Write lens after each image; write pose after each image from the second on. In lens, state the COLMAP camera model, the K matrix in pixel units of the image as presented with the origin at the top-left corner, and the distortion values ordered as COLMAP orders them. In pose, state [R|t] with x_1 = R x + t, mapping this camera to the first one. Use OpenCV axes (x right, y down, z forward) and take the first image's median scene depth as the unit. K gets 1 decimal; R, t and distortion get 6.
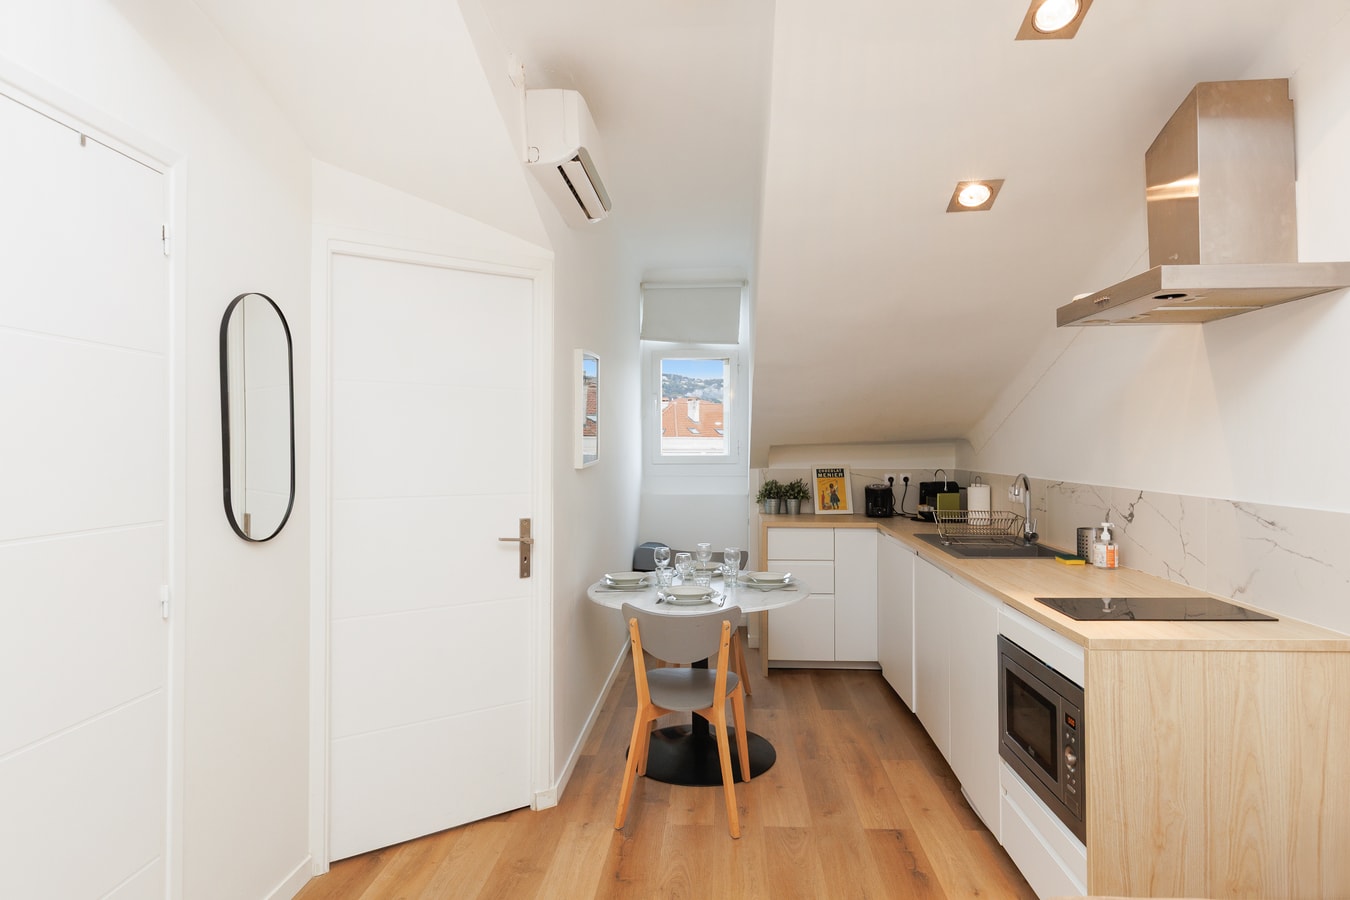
lens RADIAL K [[769.2, 0, 673.8], [0, 769.2, 440.1], [0, 0, 1]] dist [0.005453, 0.001166]
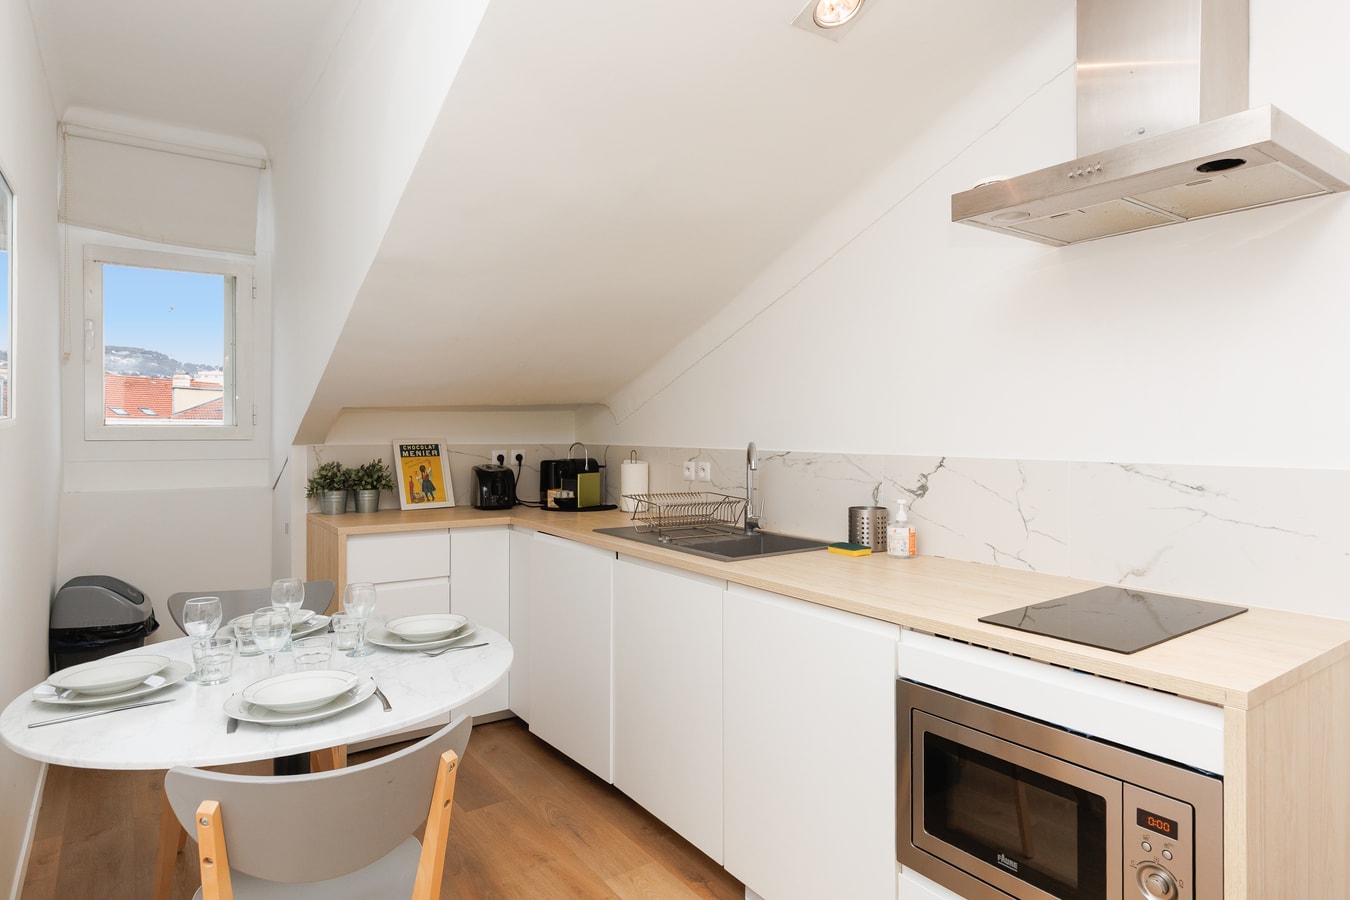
lens RADIAL K [[769.2, 0, 673.8], [0, 769.2, 440.1], [0, 0, 1]] dist [0.005453, 0.001166]
pose [[0.766763, -0.000708, 0.641930, -0.077536], [-0.009554, 0.999876, 0.012514, 0.024892], [-0.641859, -0.015728, 0.766661, 0.347424]]
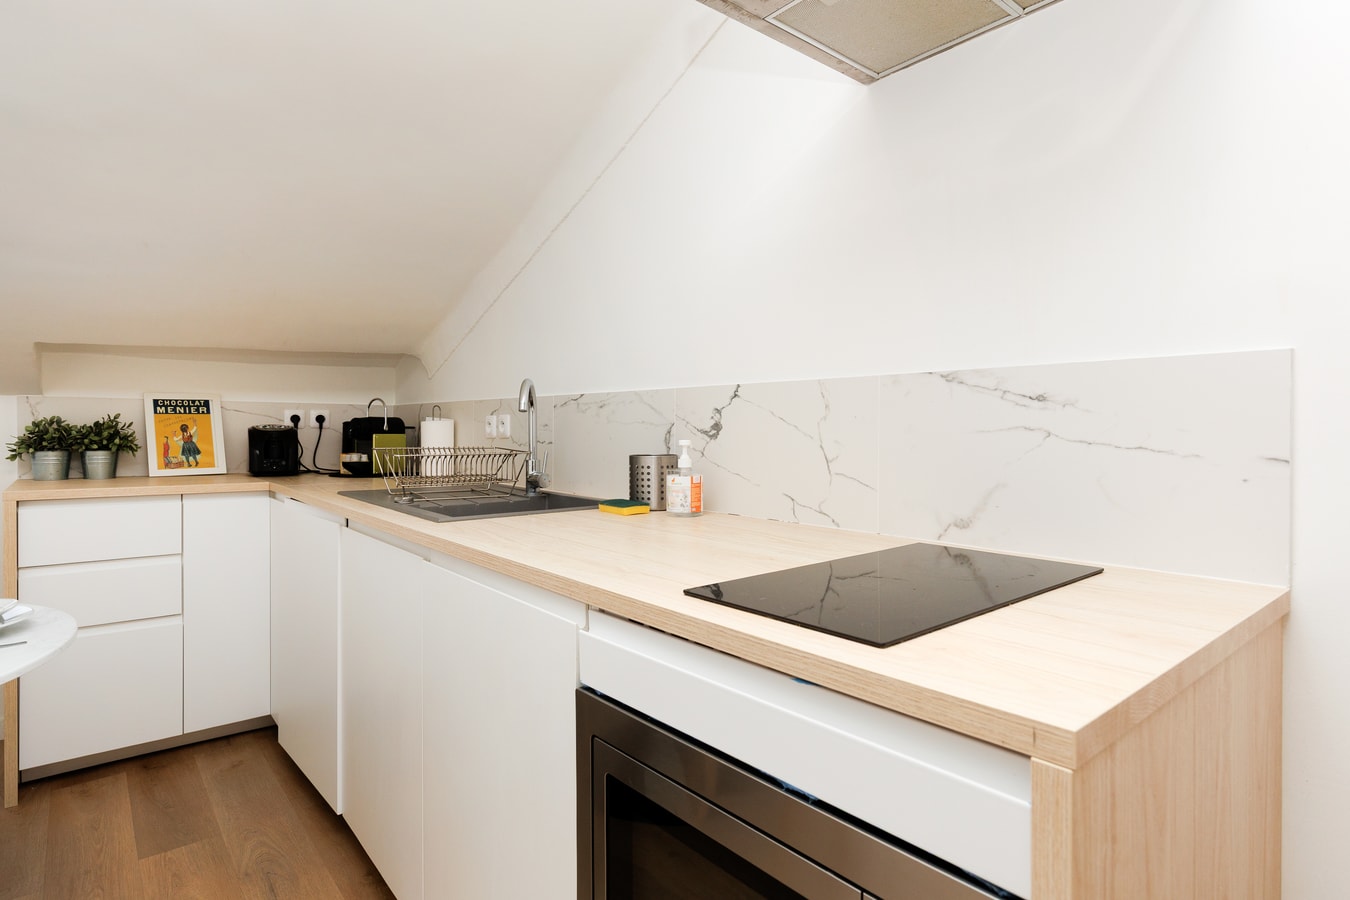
lens RADIAL K [[707.5, 0, 680.8], [0, 707.5, 441.4], [0, 0, 1]] dist [0.000740, 0.000059]
pose [[0.715779, -0.002805, 0.698322, 0.109241], [-0.010743, 0.999829, 0.015027, 0.063539], [-0.698245, -0.018258, 0.715626, 0.384914]]
